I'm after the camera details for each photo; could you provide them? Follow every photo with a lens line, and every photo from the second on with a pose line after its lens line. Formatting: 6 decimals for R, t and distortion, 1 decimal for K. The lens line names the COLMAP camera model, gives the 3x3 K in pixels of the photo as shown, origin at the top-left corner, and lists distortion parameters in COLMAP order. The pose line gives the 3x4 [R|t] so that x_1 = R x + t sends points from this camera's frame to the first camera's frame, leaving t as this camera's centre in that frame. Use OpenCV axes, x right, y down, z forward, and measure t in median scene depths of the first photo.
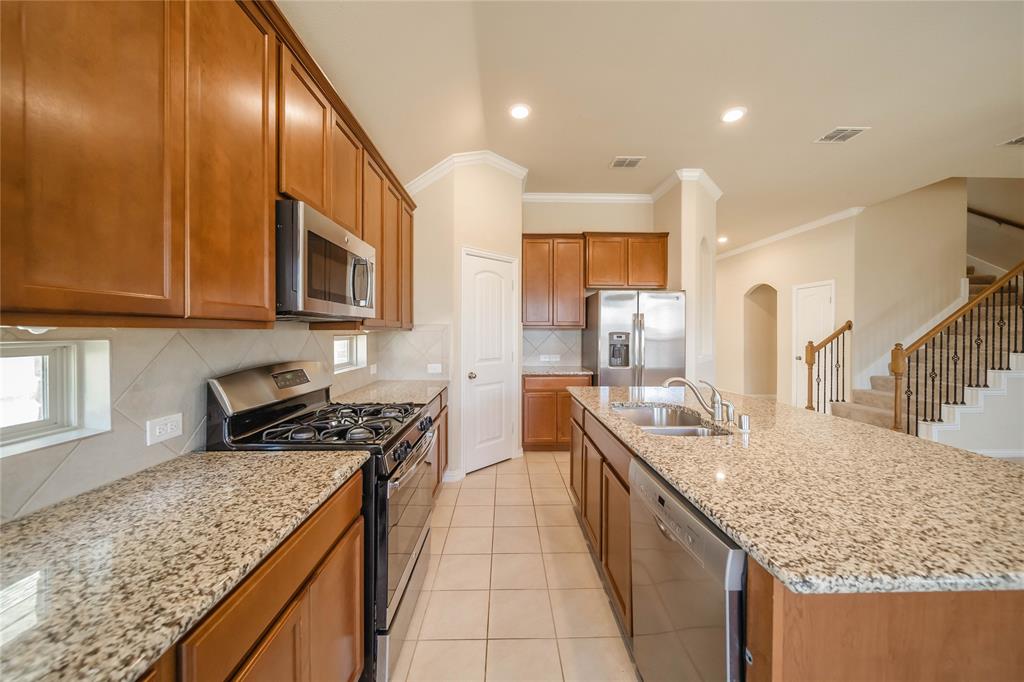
lens RADIAL K [[361.6, 0, 510.0], [0, 361.6, 334.5], [0, 0, 1]] dist [-0.001411, -0.001320]
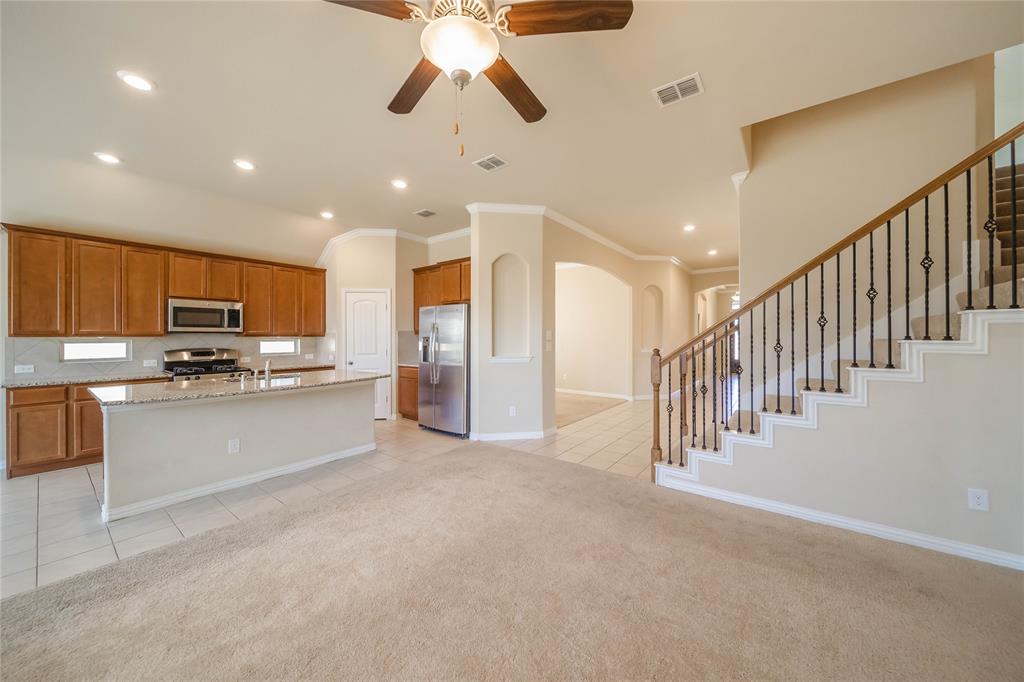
lens RADIAL K [[361.6, 0, 511.9], [0, 361.6, 337.3], [0, 0, 1]] dist [-0.001411, -0.001320]
pose [[0.780687, -0.004335, -0.624907, 1.403507], [0.000056, 0.999976, -0.006867, 0.004028], [0.624922, 0.005326, 0.780669, 0.132565]]
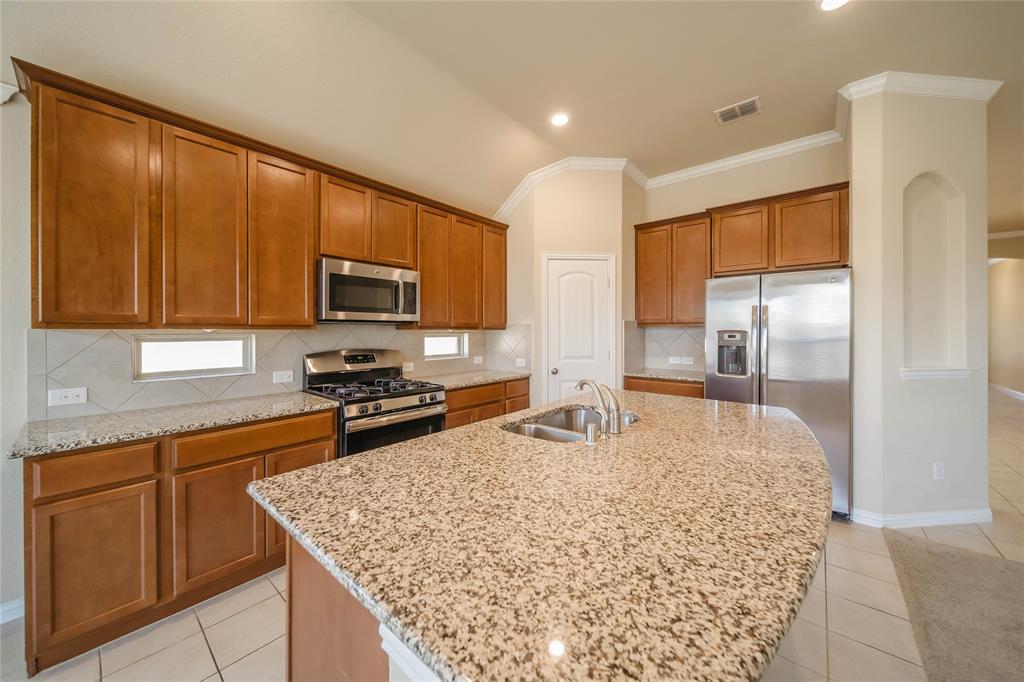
lens RADIAL K [[361.6, 0, 510.0], [0, 361.6, 332.1], [0, 0, 1]] dist [-0.001411, -0.001320]
pose [[0.750407, -0.002444, -0.660971, 0.457602], [-0.001136, 0.999987, -0.004987, 0.002317], [0.660975, 0.004493, 0.750395, 0.094462]]
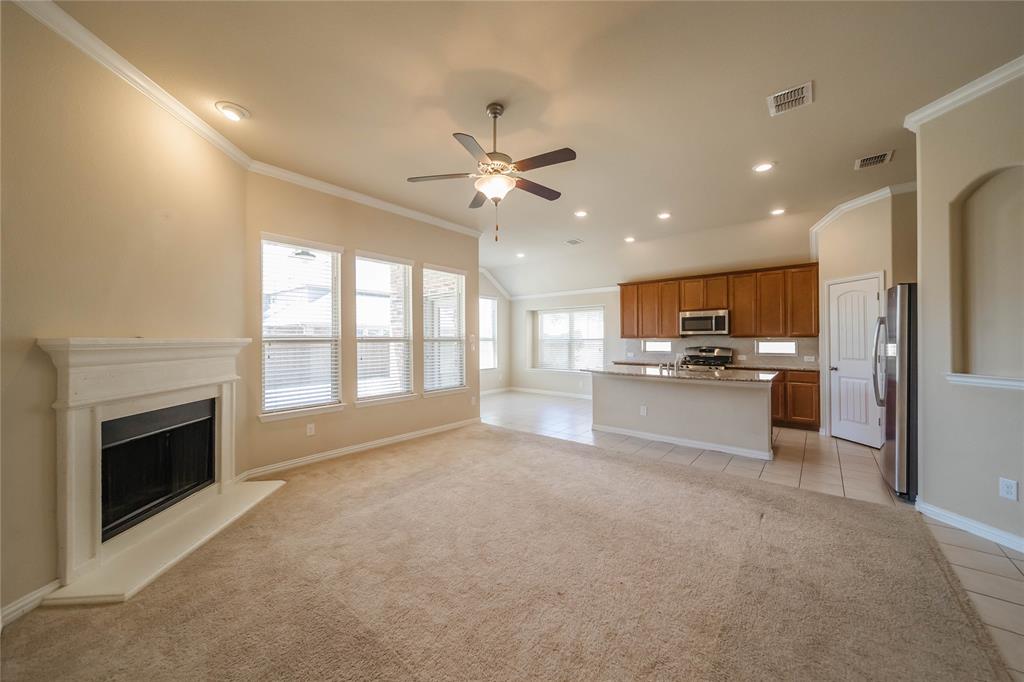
lens RADIAL K [[361.6, 0, 511.7], [0, 361.6, 338.3], [0, 0, 1]] dist [-0.001411, -0.001320]
pose [[-0.647375, -0.004562, -0.762158, 1.633819], [-0.005130, 0.999986, -0.001628, 0.002395], [0.762154, 0.002856, -0.647389, 0.859159]]
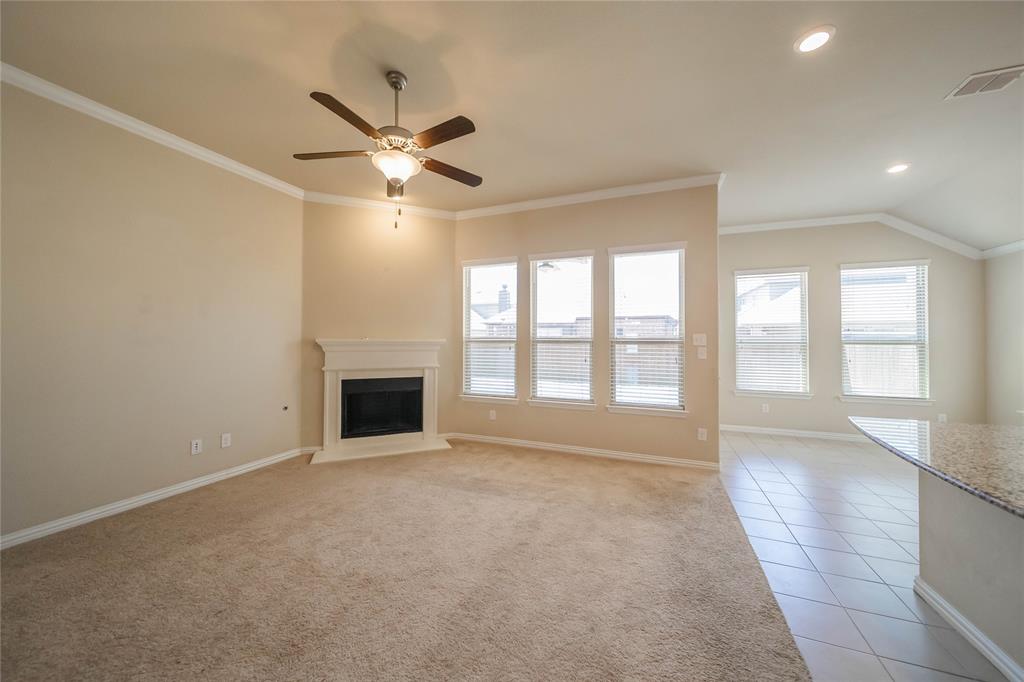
lens RADIAL K [[361.6, 0, 521.3], [0, 361.6, 335.9], [0, 0, 1]] dist [-0.001411, -0.001320]
pose [[-0.928552, -0.003451, 0.371186, 0.684622], [-0.005467, 0.999975, -0.004379, -0.002543], [-0.371162, -0.006096, -0.928548, 0.867591]]
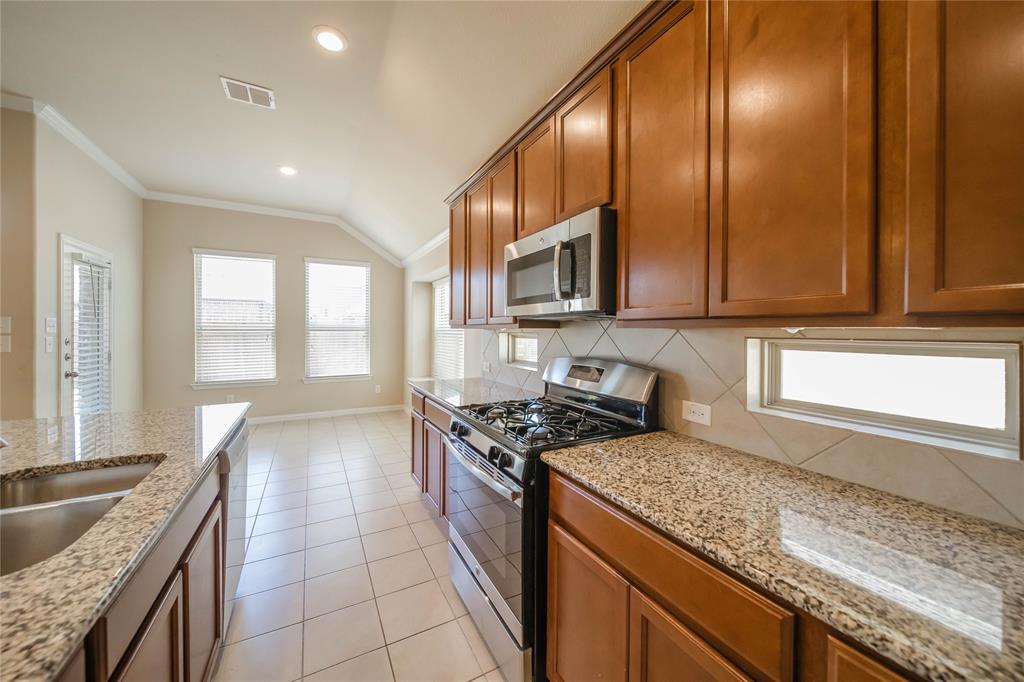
lens RADIAL K [[361.6, 0, 504.3], [0, 361.6, 334.2], [0, 0, 1]] dist [-0.001411, -0.001320]
pose [[-0.887733, -0.003475, -0.460346, 0.052109], [-0.012640, 0.999778, 0.016829, -0.005613], [0.460186, 0.020758, -0.887580, 0.840502]]
